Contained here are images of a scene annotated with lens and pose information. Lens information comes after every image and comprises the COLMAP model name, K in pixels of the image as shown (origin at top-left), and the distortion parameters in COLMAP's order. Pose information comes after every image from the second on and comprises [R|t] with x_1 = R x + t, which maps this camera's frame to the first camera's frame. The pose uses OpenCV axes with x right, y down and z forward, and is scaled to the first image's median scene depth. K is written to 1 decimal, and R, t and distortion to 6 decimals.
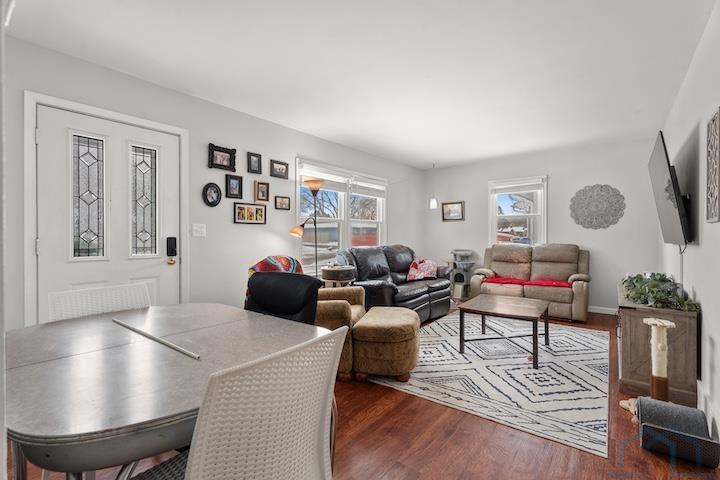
lens RADIAL K [[325.1, 0, 354.9], [0, 325.1, 237.0], [0, 0, 1]] dist [0.004604, 0.000802]
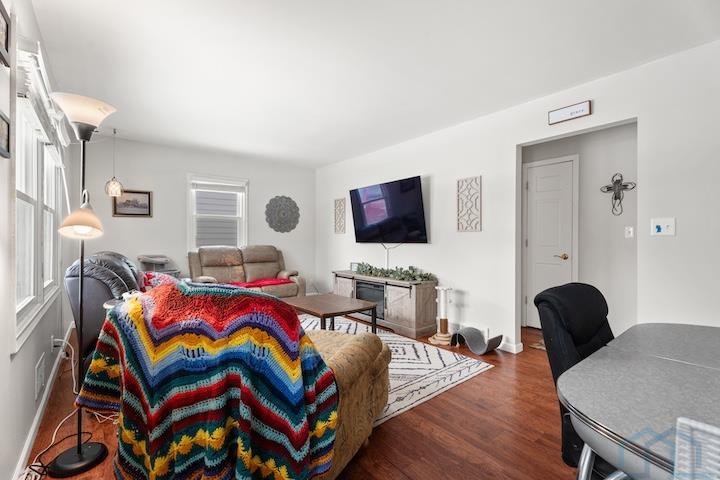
lens RADIAL K [[325.1, 0, 353.9], [0, 325.1, 240.4], [0, 0, 1]] dist [0.004604, 0.000802]
pose [[0.221471, -0.002286, 0.975164, -0.387054], [0.000234, 0.999997, 0.002291, 0.002172], [-0.975167, -0.000280, 0.221471, 0.485373]]
